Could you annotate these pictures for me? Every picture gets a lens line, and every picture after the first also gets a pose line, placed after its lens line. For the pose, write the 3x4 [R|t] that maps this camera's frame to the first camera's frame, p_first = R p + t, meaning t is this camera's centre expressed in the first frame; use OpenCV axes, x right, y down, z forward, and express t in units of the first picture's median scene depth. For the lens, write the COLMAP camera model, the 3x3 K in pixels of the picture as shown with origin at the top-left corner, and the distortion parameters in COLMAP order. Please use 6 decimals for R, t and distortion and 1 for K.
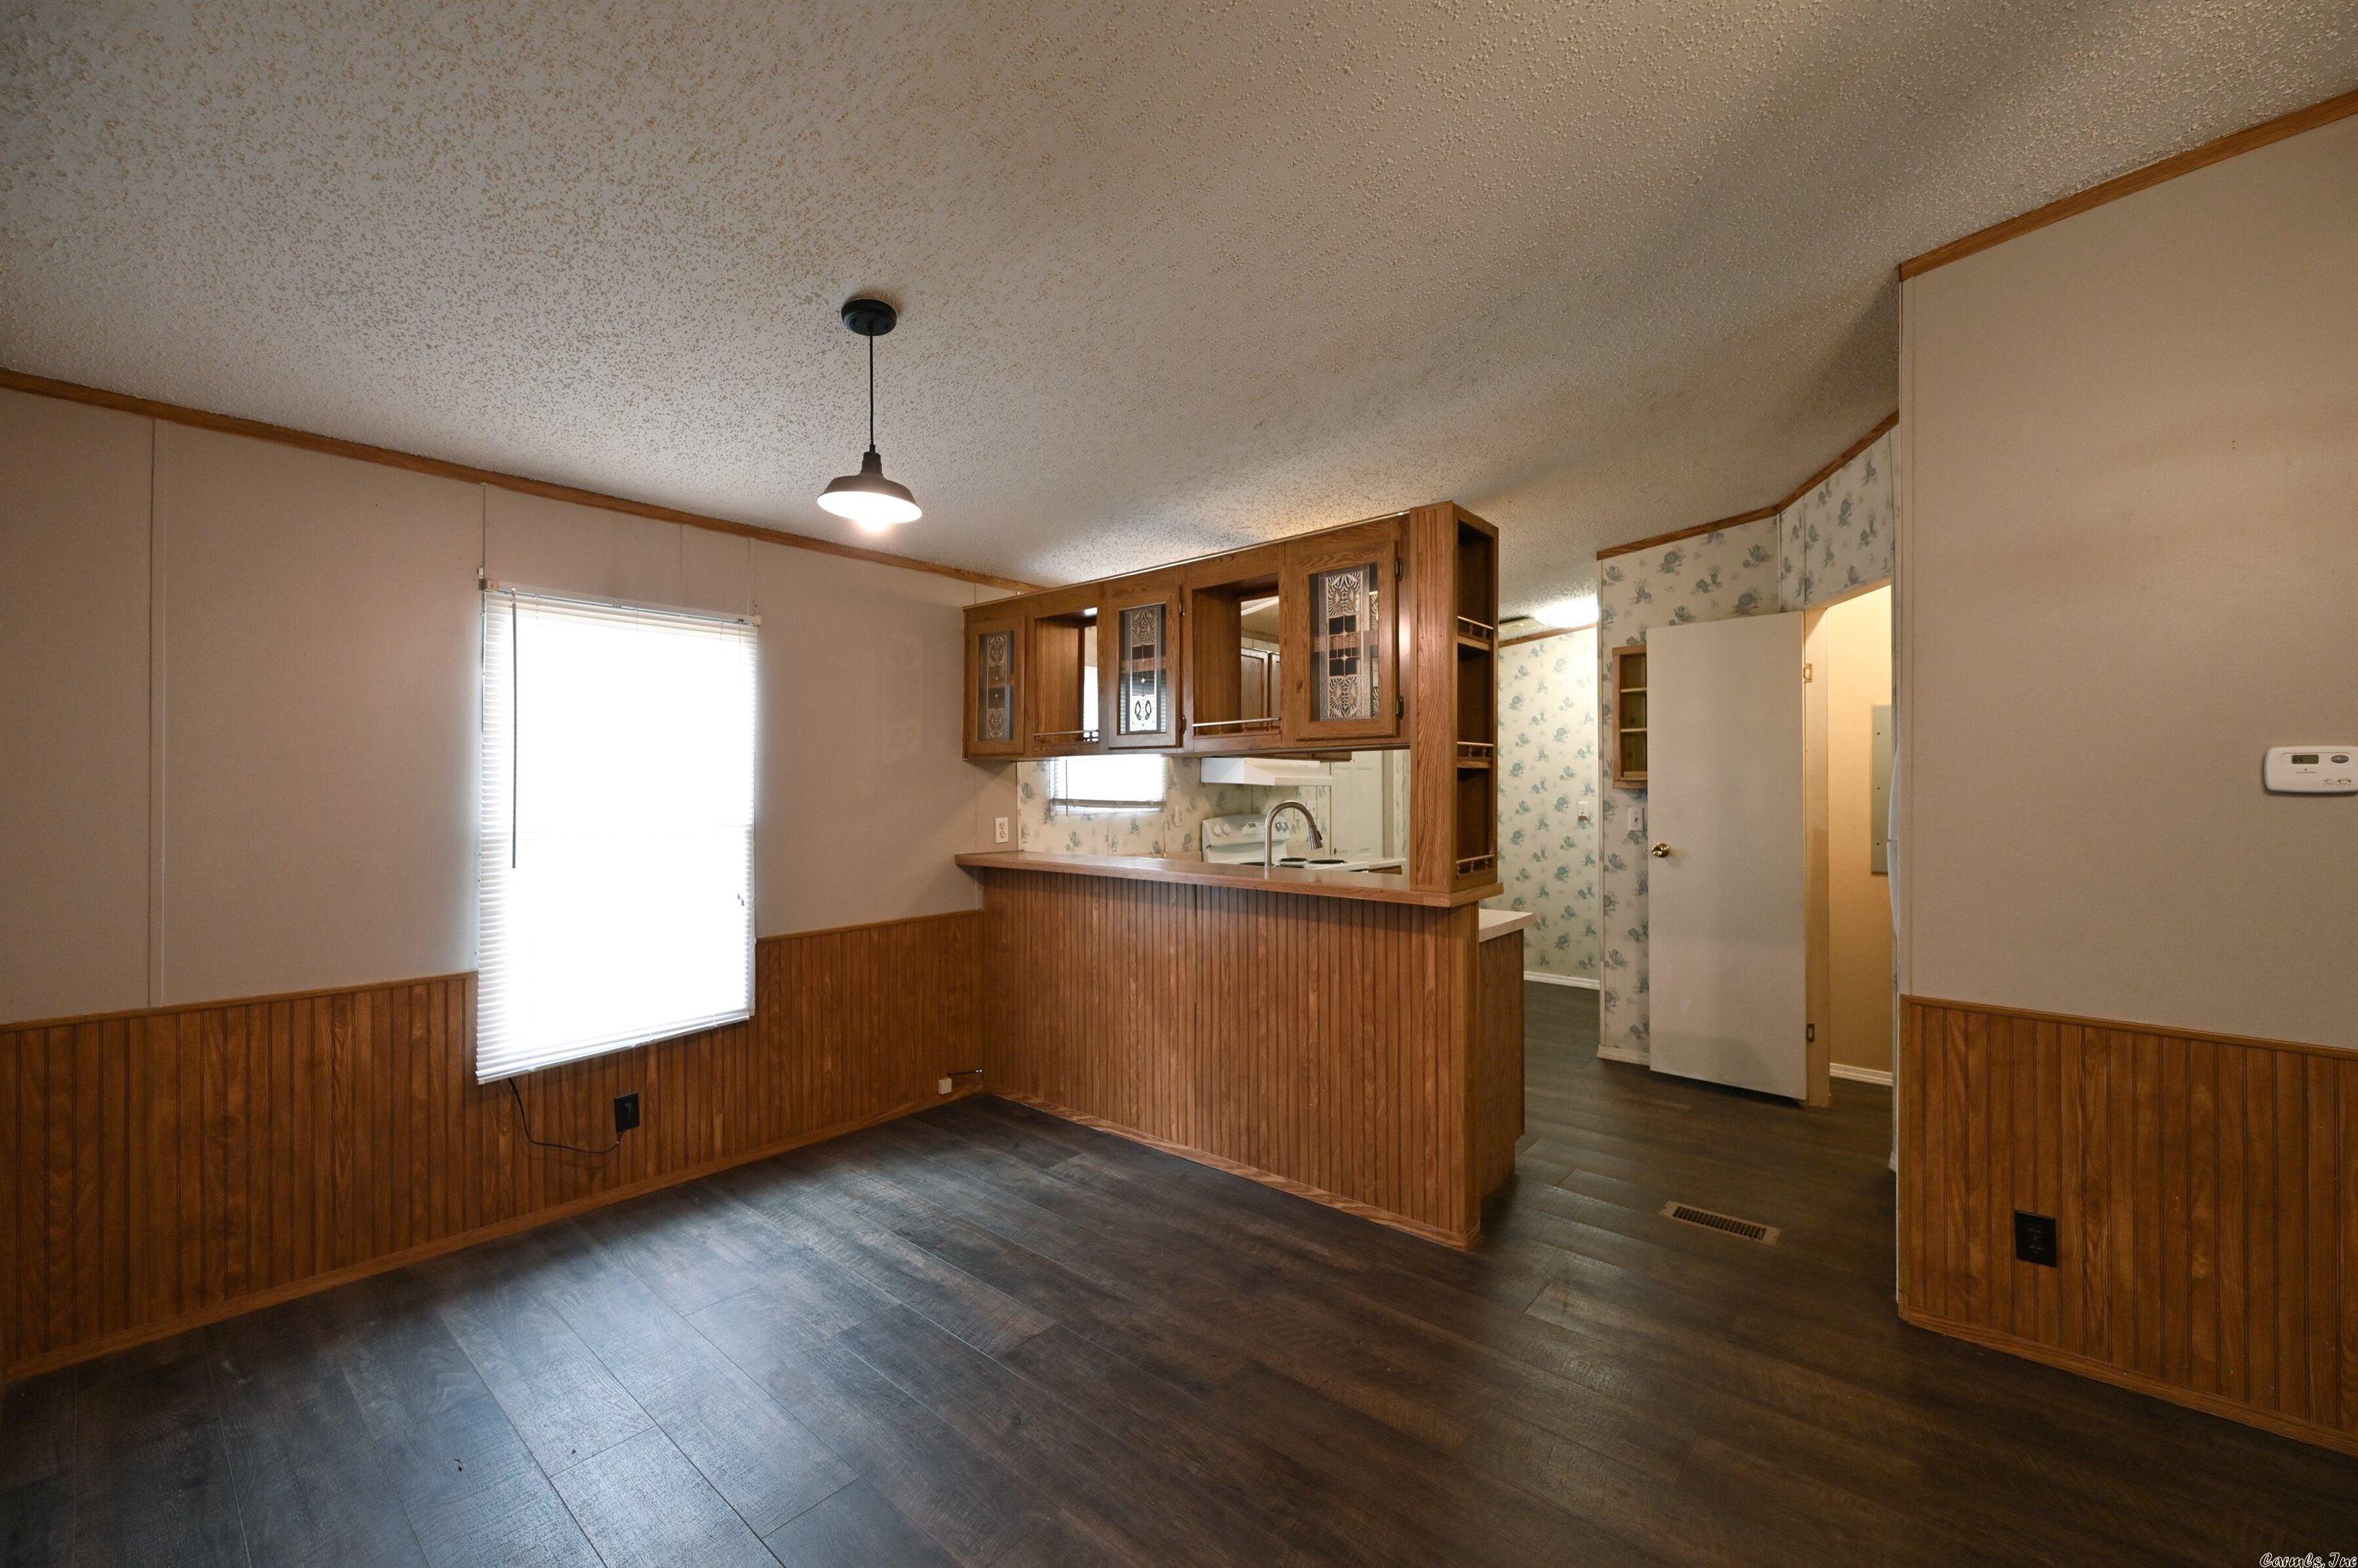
lens RADIAL K [[928.6, 0, 1190.2], [0, 928.6, 791.7], [0, 0, 1]] dist [-0.003158, 0.002364]
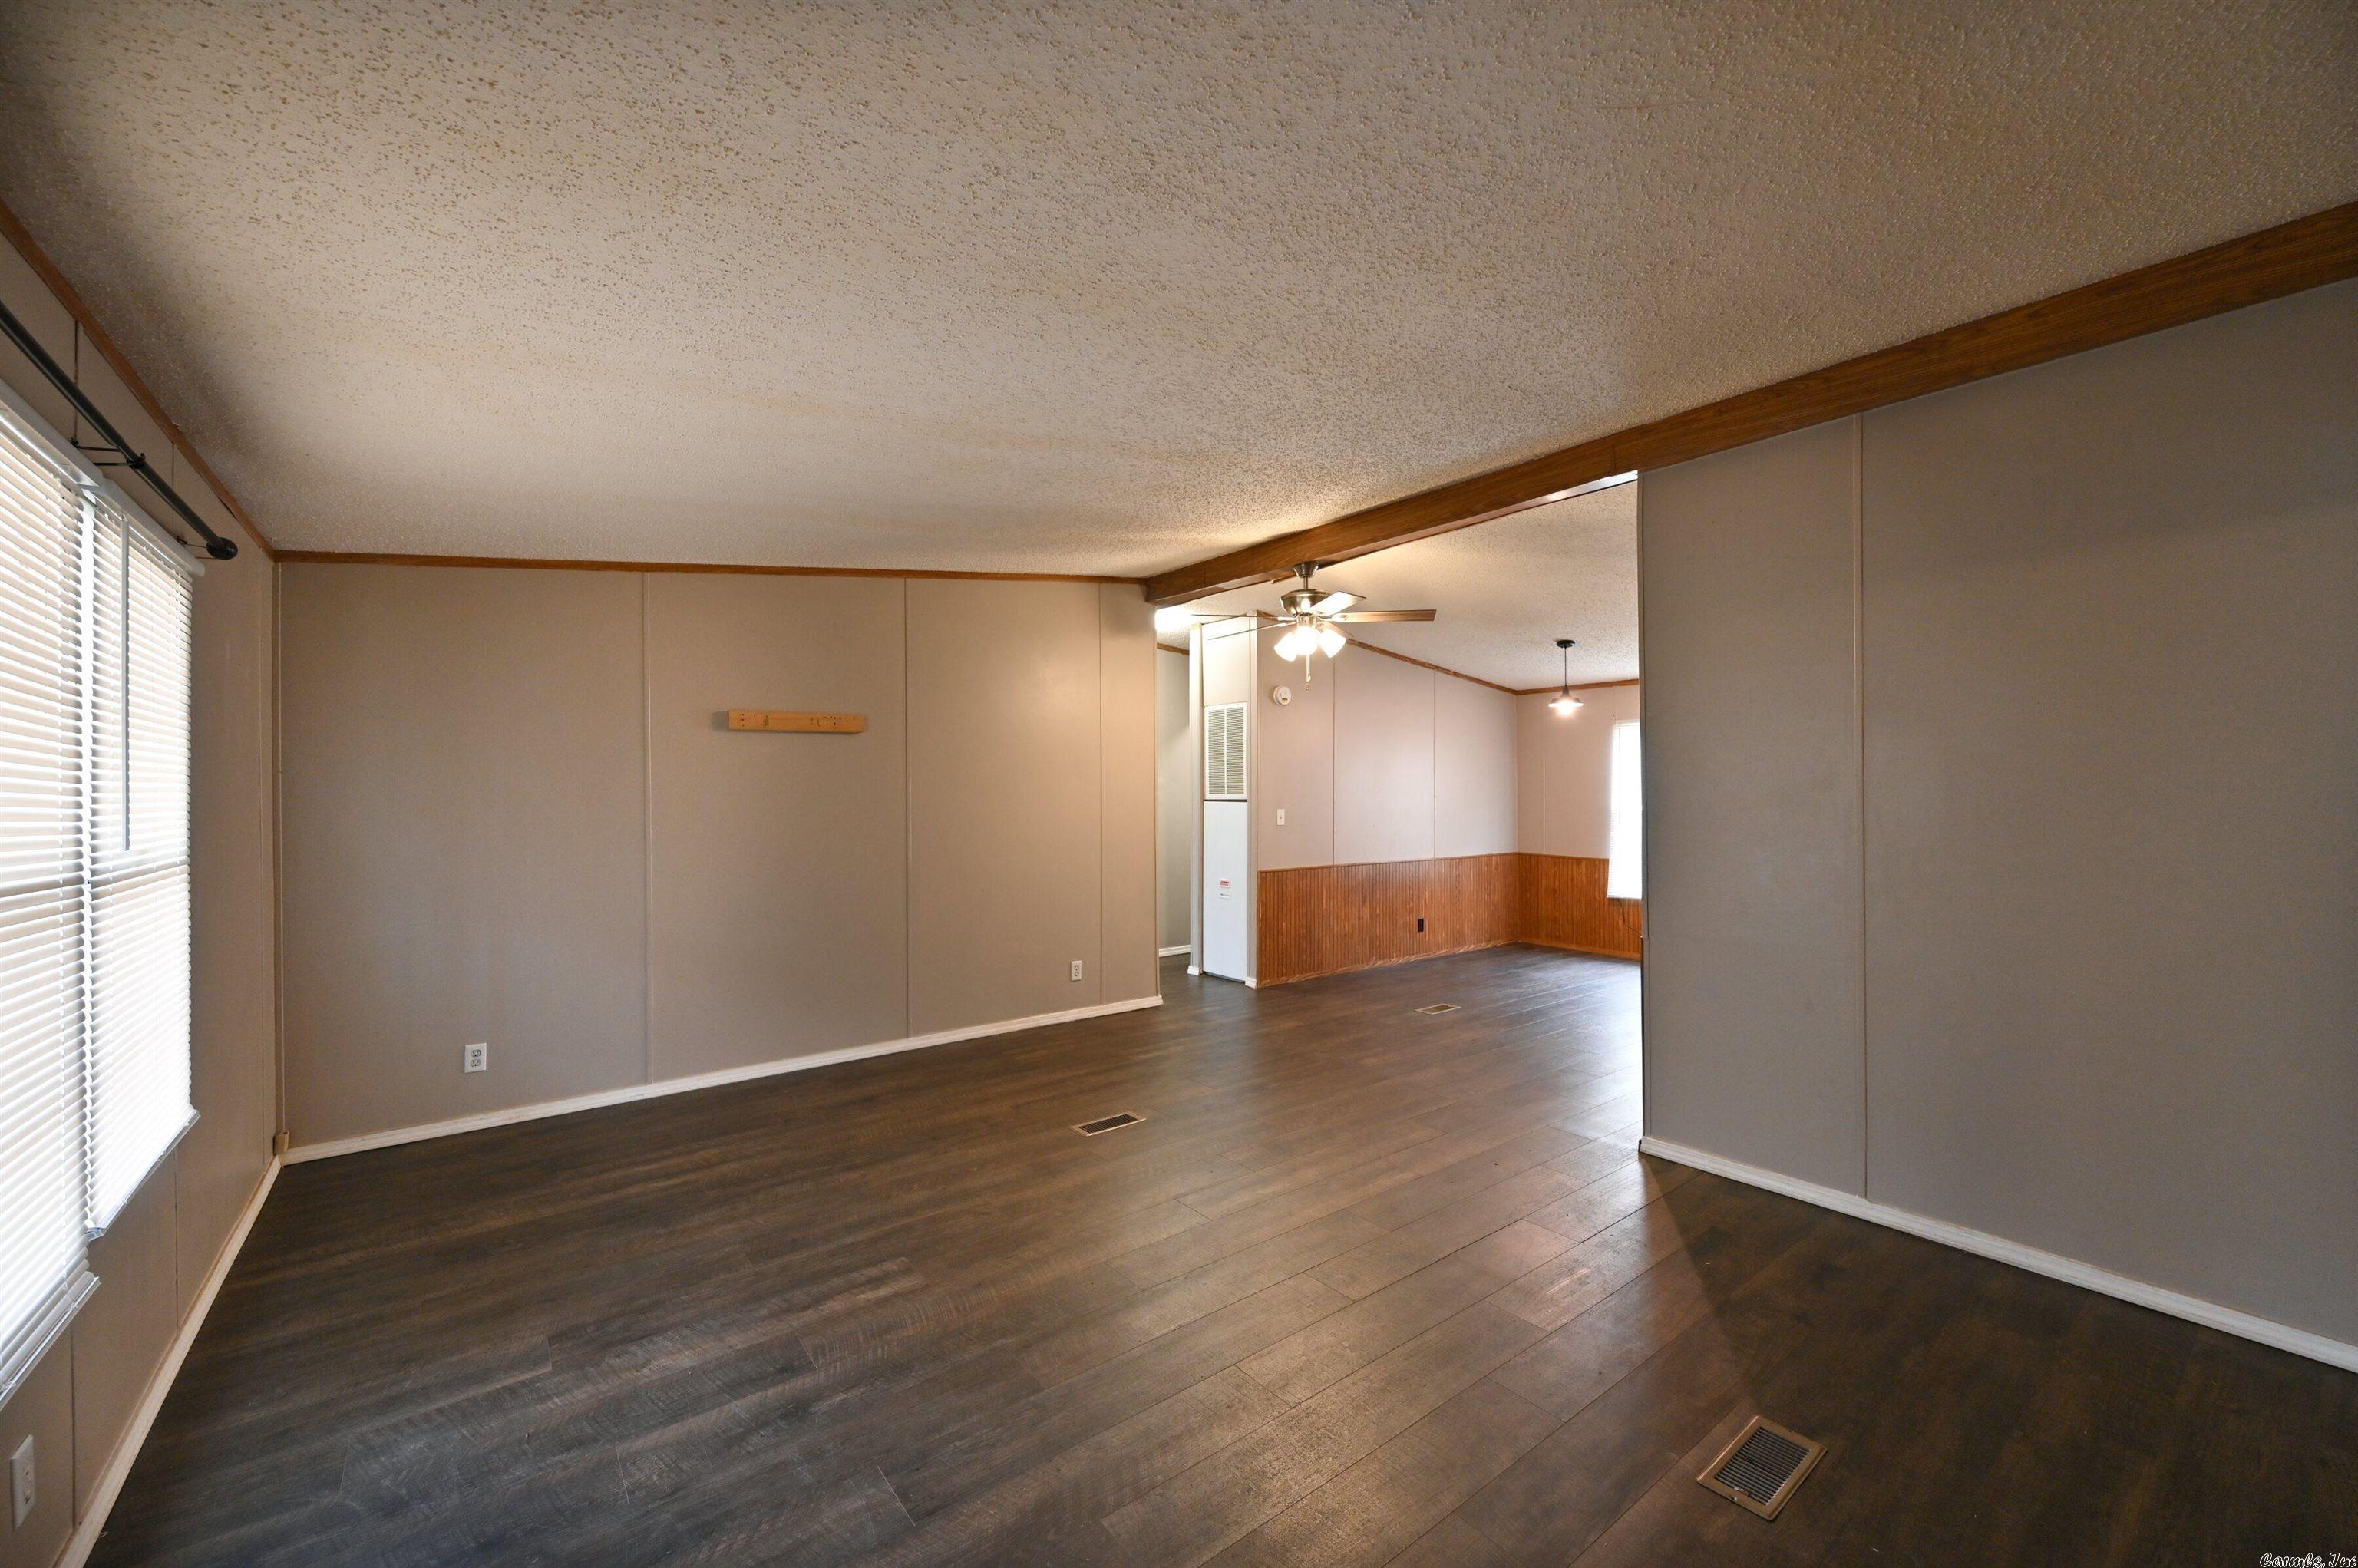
lens RADIAL K [[929.8, 0, 1184.3], [0, 929.8, 788.9], [0, 0, 1]] dist [0.000727, 0.000283]
pose [[-0.197483, -0.001932, -0.980304, 2.632261], [-0.003177, 0.999994, -0.001331, -0.013793], [0.980301, 0.002851, -0.197488, 0.326301]]
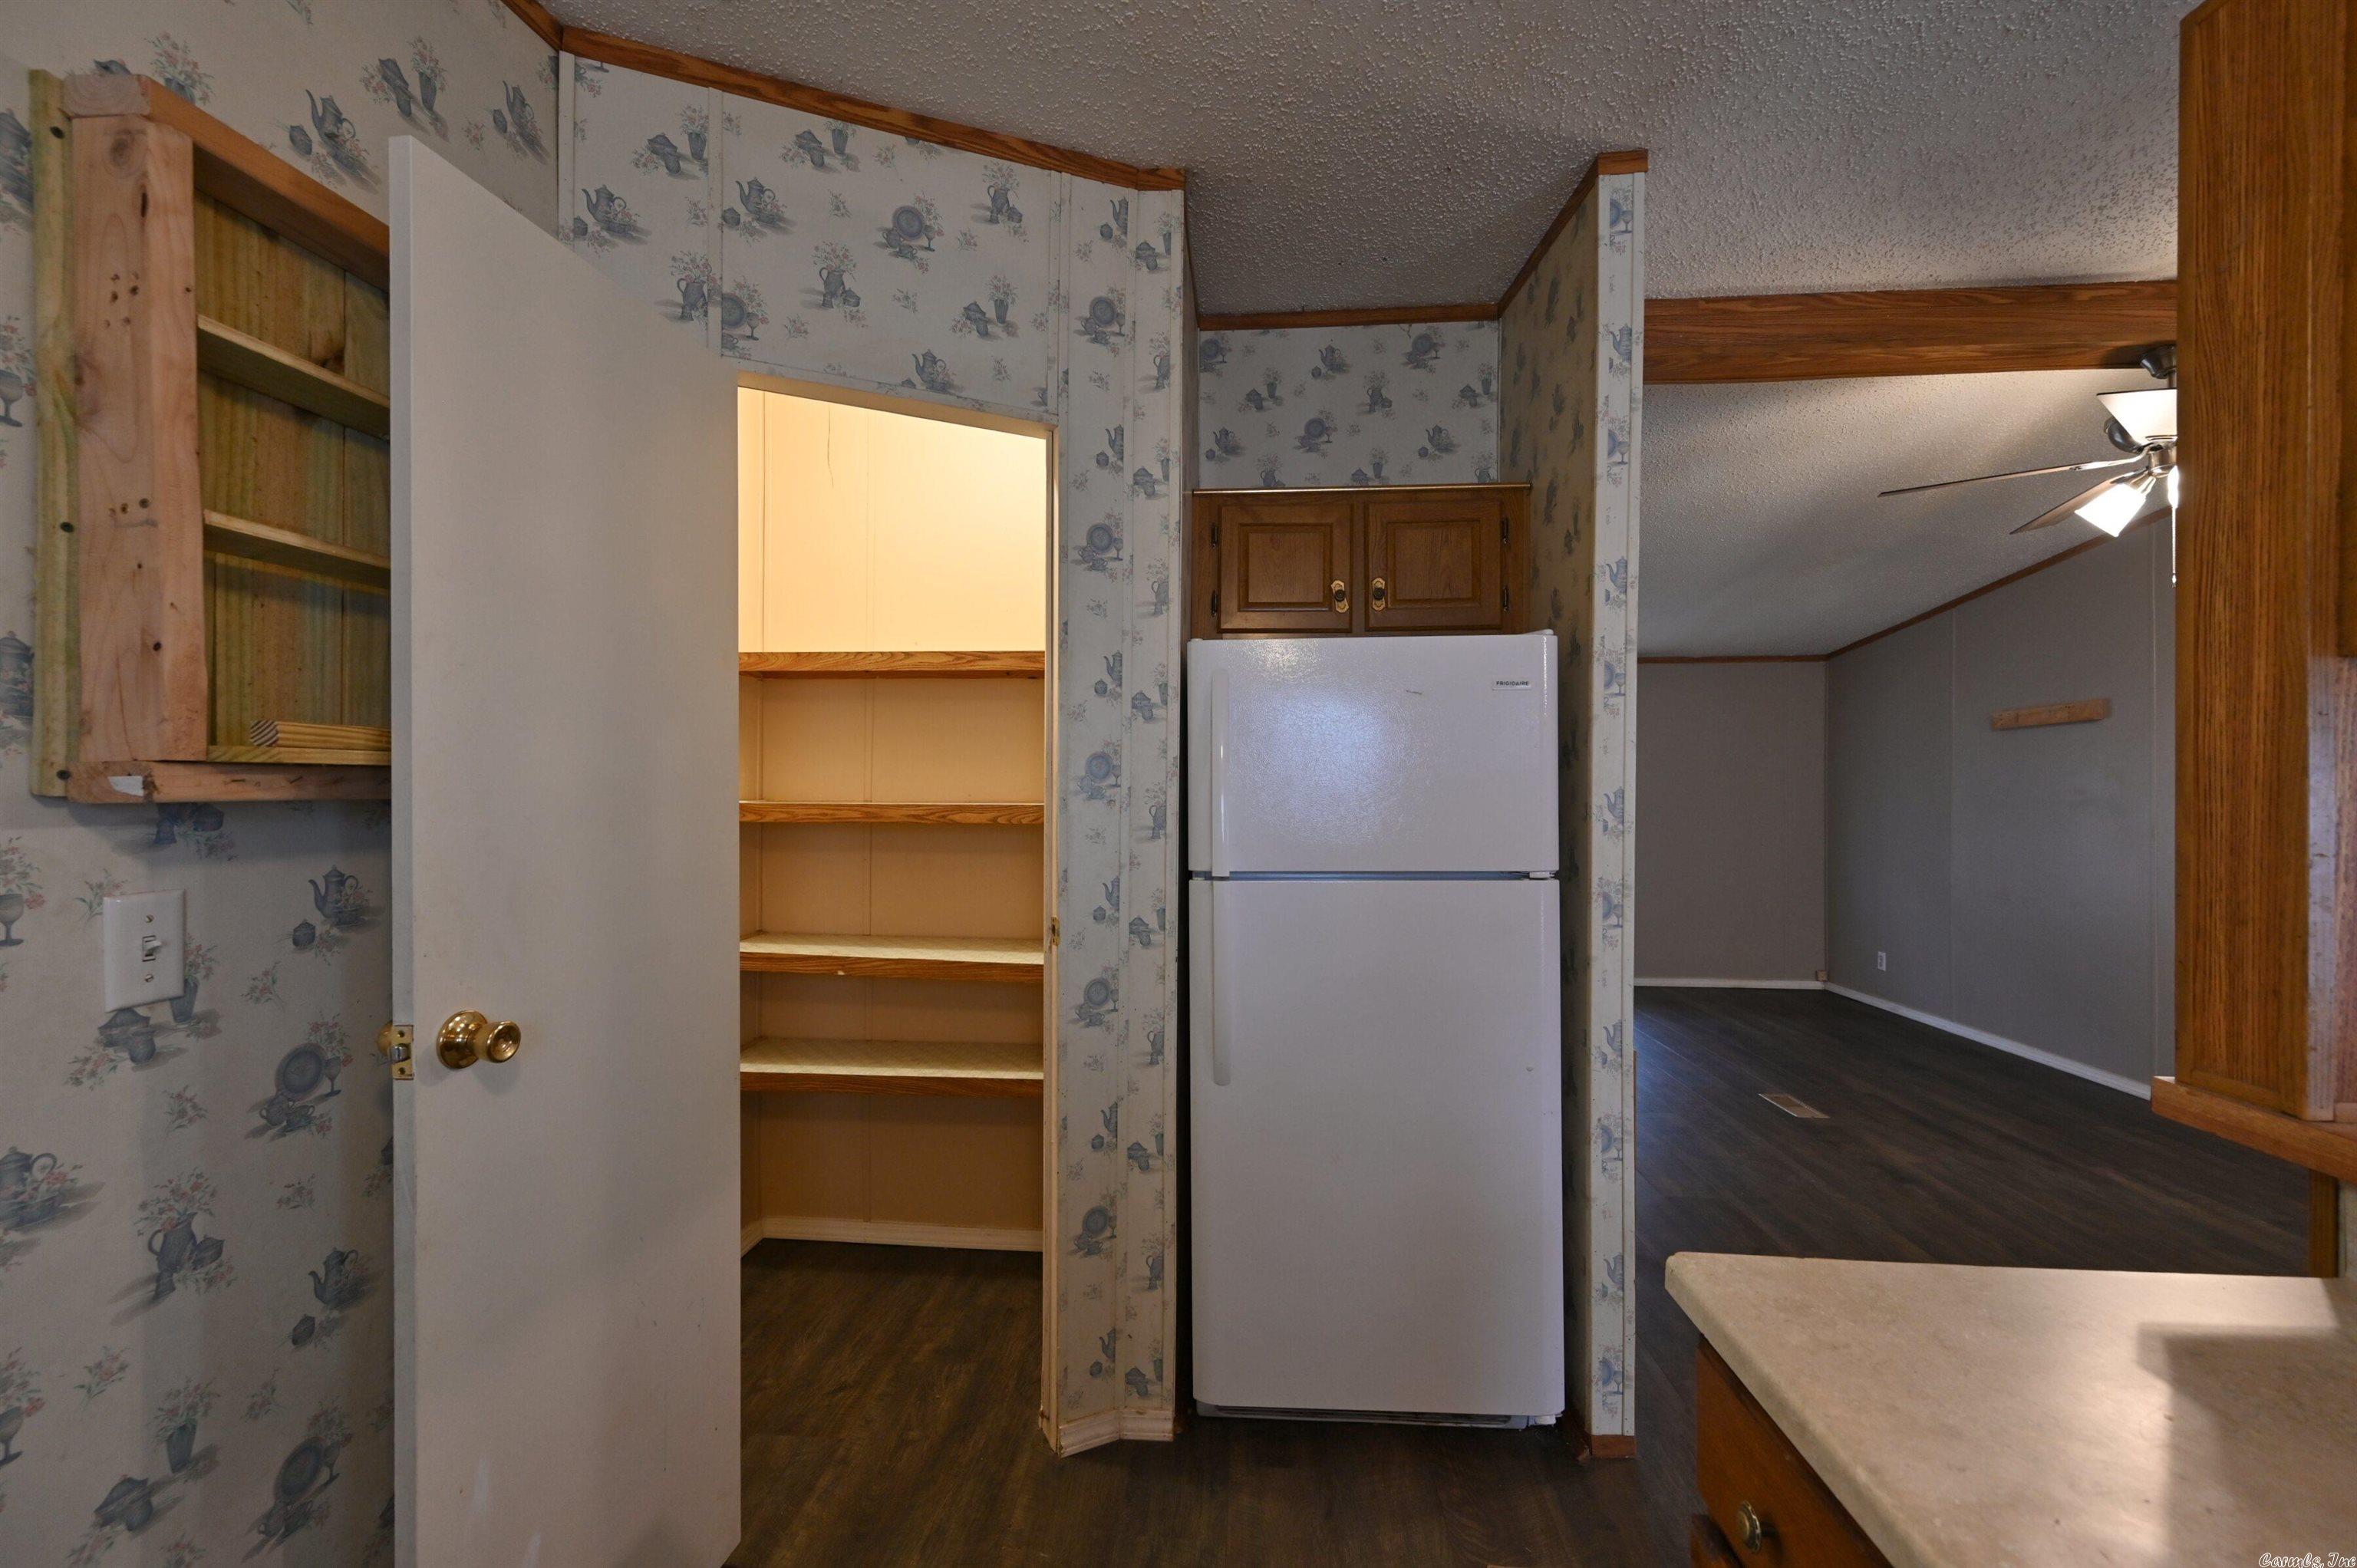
lens RADIAL K [[984.7, 0, 1178.5], [0, 984.7, 784.0], [0, 0, 1]] dist [0.000740, 0.000161]
pose [[-0.589956, 0.003803, 0.807426, 0.305238], [0.003608, 0.999991, -0.002073, -0.013005], [-0.807427, 0.001690, -0.589965, 1.807619]]
